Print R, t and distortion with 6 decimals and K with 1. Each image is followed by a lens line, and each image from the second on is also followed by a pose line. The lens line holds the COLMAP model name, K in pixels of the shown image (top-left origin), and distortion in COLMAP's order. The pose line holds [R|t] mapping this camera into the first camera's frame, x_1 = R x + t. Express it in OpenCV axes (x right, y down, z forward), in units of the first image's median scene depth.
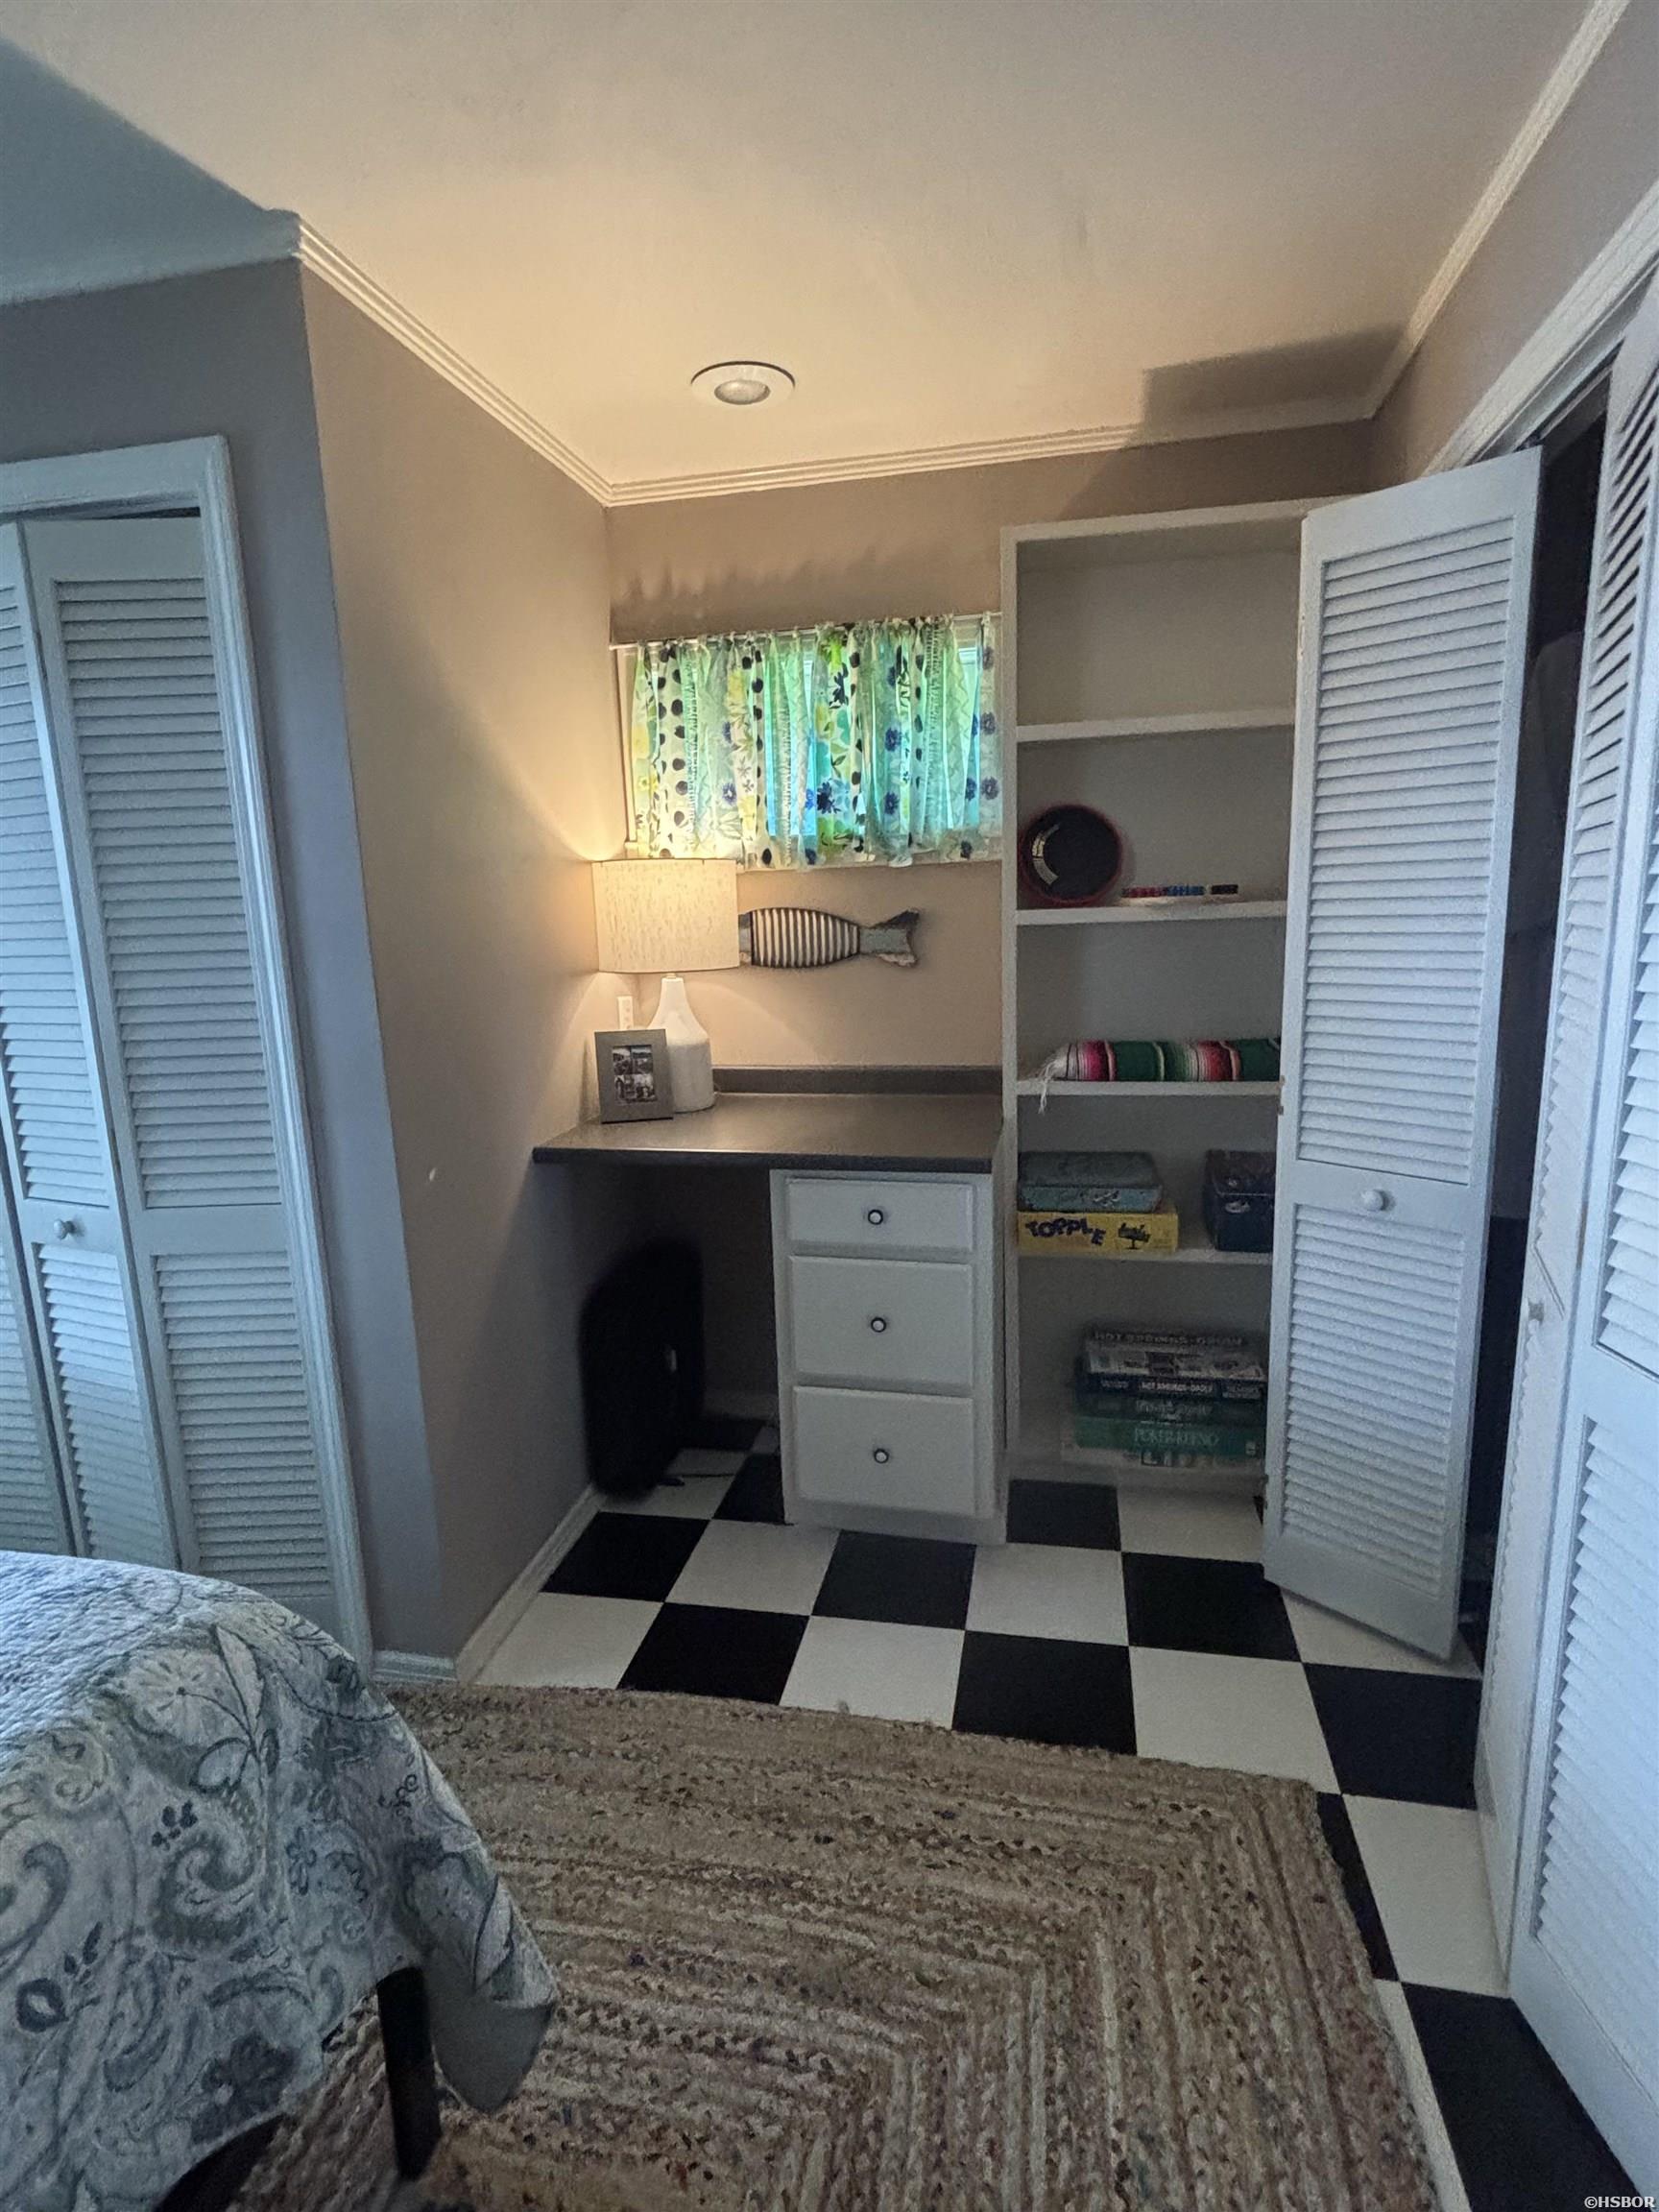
lens RADIAL K [[1103.2, 0, 838.9], [0, 1103.2, 1102.2], [0, 0, 1]] dist [-0.010017, 0.003040]
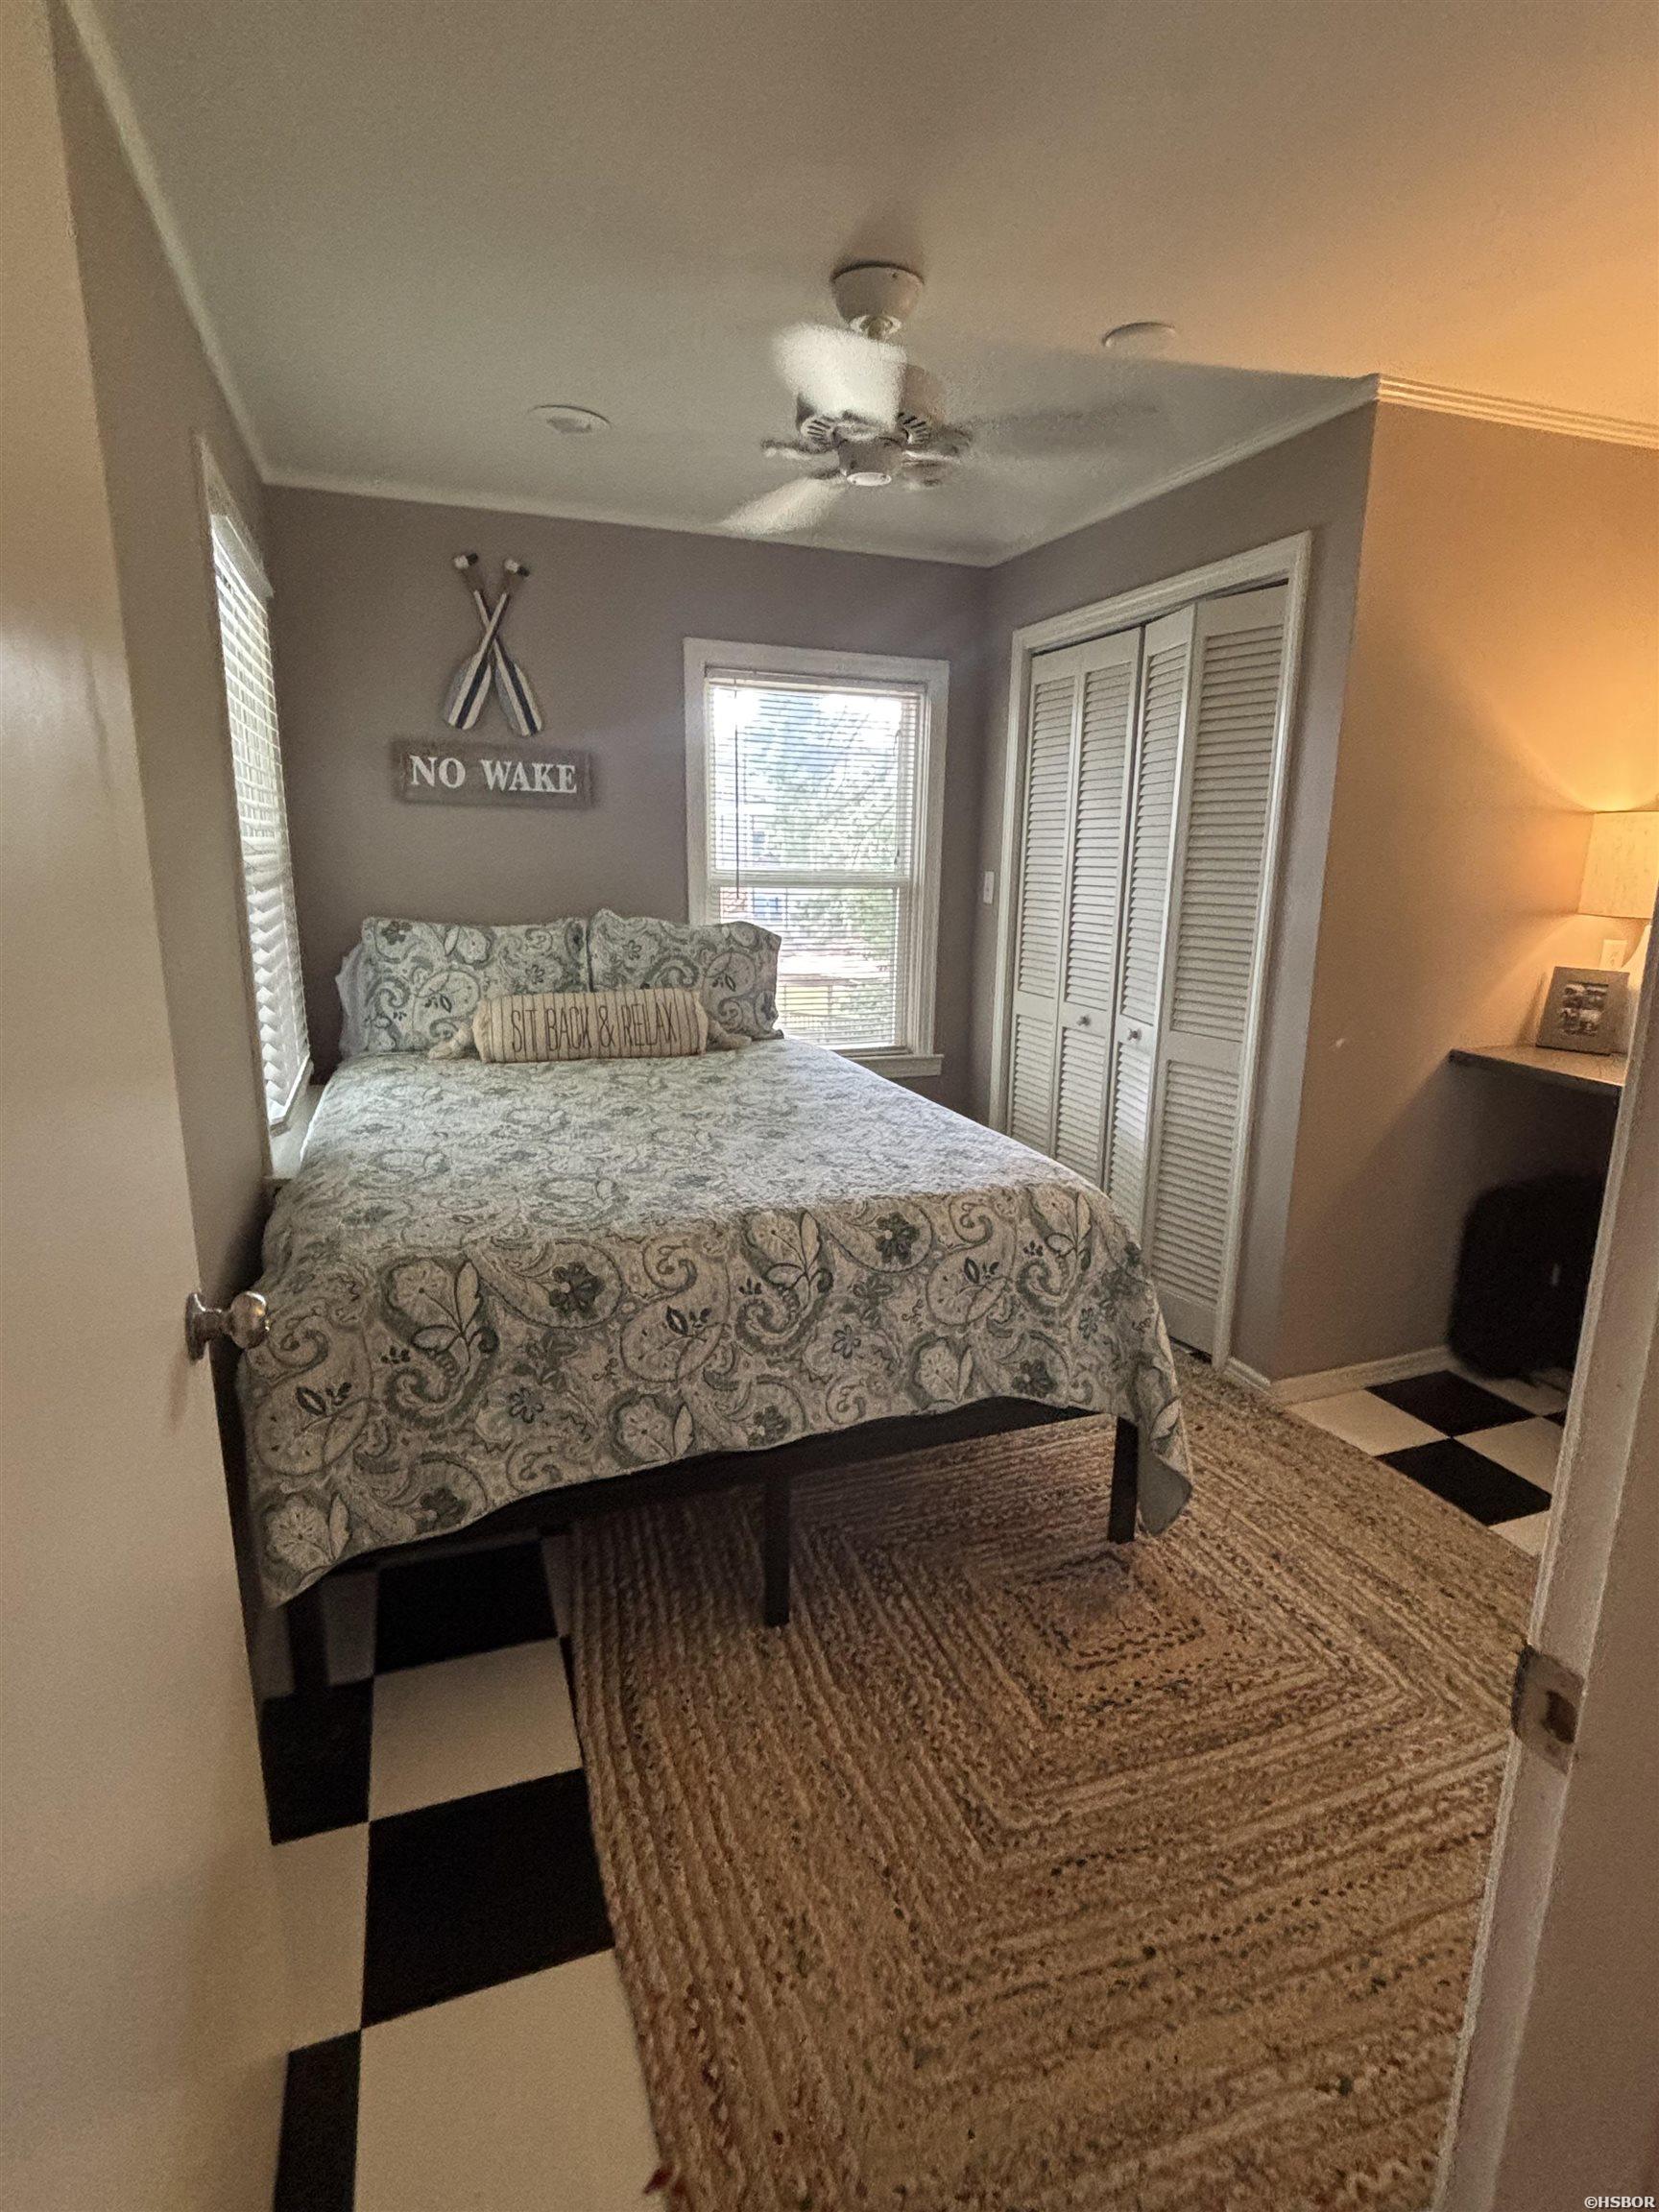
lens RADIAL K [[1103.2, 0, 828.1], [0, 1103.2, 1102.9], [0, 0, 1]] dist [-0.010017, 0.003040]
pose [[0.521950, 0.229780, -0.821444, 0.540425], [-0.176134, 0.971311, 0.159785, 0.036371], [0.834593, 0.061285, 0.547448, -0.349112]]
